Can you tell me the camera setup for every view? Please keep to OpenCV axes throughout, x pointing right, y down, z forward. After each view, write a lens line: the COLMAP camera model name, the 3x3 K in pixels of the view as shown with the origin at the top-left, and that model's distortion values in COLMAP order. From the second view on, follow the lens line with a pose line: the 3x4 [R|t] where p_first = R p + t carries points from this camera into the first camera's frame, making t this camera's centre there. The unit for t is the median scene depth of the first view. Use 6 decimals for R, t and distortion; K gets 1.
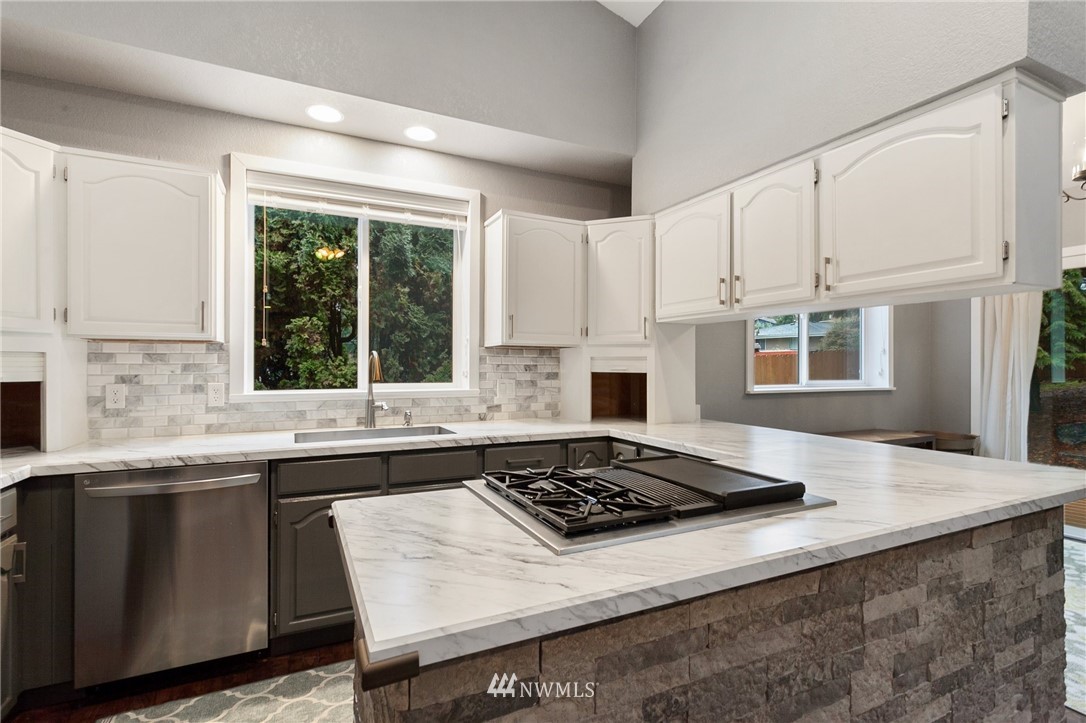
lens RADIAL K [[517.4, 0, 545.8], [0, 517.4, 364.4], [0, 0, 1]] dist [0.003375, 0.000564]
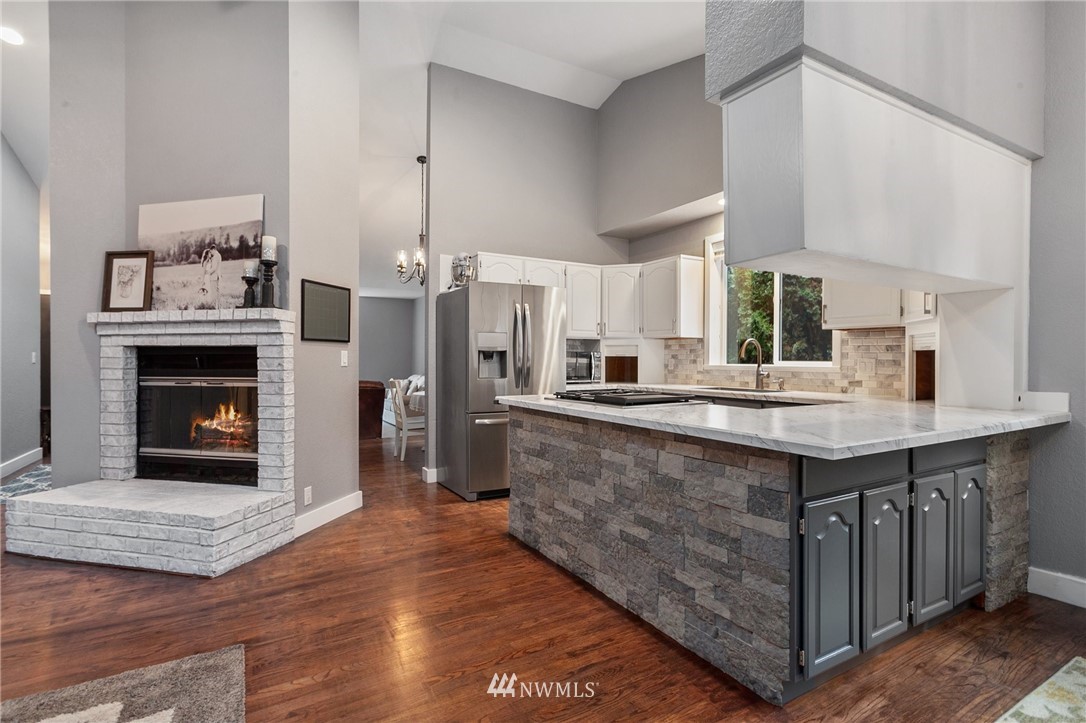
lens RADIAL K [[521.5, 0, 544.3], [0, 521.5, 354.6], [0, 0, 1]] dist [0.000088, 0.000535]
pose [[0.068019, -0.010856, -0.997625, 1.100430], [-0.001404, 0.999939, -0.010977, 0.036803], [0.997683, 0.002147, 0.067999, 0.244940]]
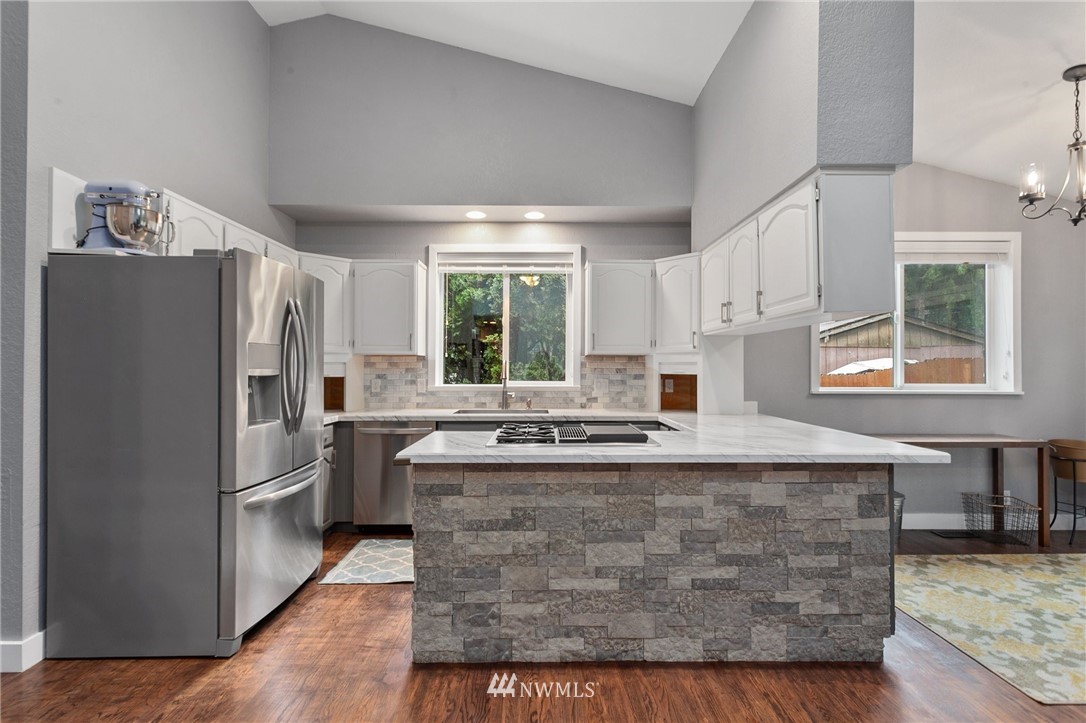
lens RADIAL K [[528.6, 0, 543.0], [0, 528.6, 361.5], [0, 0, 1]] dist [0.002285, 0.000401]
pose [[0.900117, -0.006409, -0.435602, 0.430671], [0.001271, 0.999926, -0.012085, -0.000616], [0.435647, 0.010324, 0.900058, -0.357239]]
